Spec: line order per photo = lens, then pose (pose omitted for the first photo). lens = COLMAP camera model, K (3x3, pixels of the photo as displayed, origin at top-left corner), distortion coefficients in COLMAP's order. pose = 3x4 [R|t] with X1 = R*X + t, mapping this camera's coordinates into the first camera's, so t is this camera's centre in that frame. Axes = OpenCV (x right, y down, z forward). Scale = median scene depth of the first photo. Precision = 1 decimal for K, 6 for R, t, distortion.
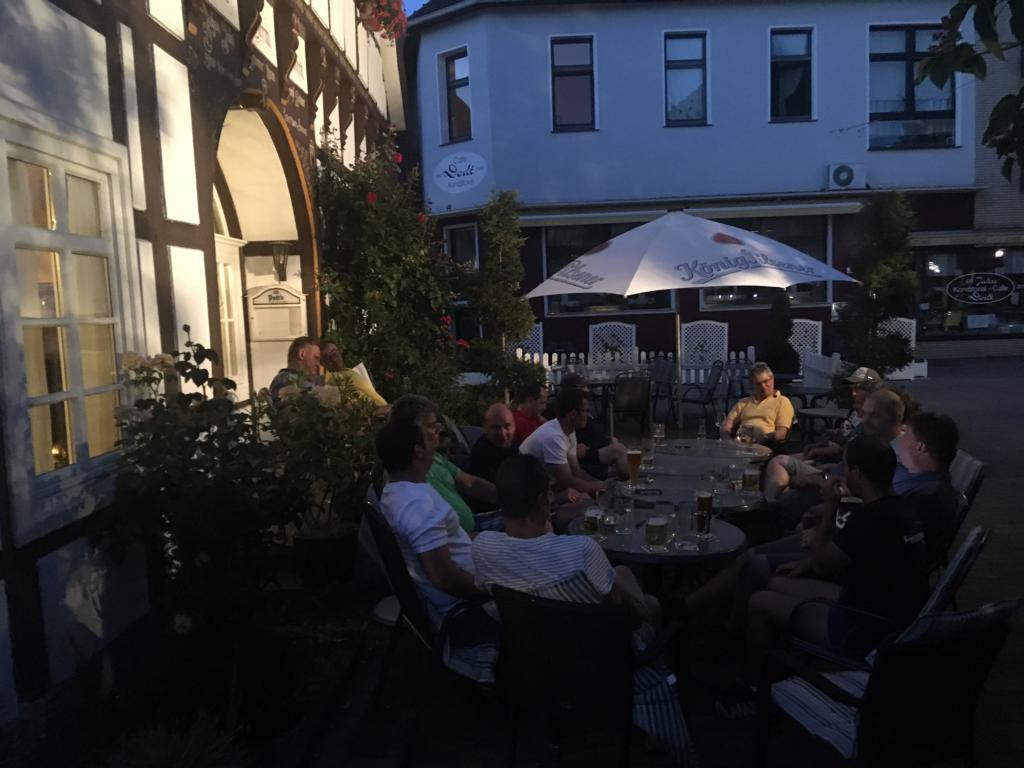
lens RADIAL K [[864.0, 0, 497.7], [0, 864.0, 381.9], [0, 0, 1]] dist [0.109340, -0.166674]
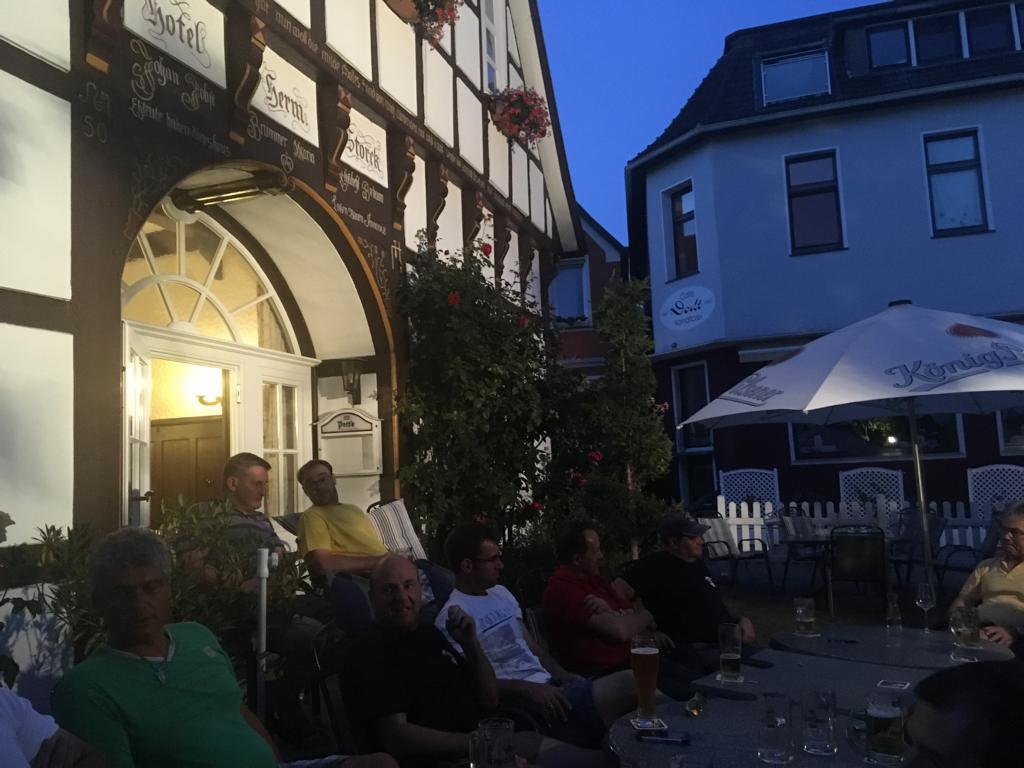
lens RADIAL K [[864.0, 0, 497.7], [0, 864.0, 381.9], [0, 0, 1]] dist [0.109340, -0.166674]
pose [[0.948261, -0.043222, -0.314535, 0.127531], [-0.015126, 0.983415, -0.180738, 0.009576], [0.317130, 0.176144, 0.931881, 0.238188]]
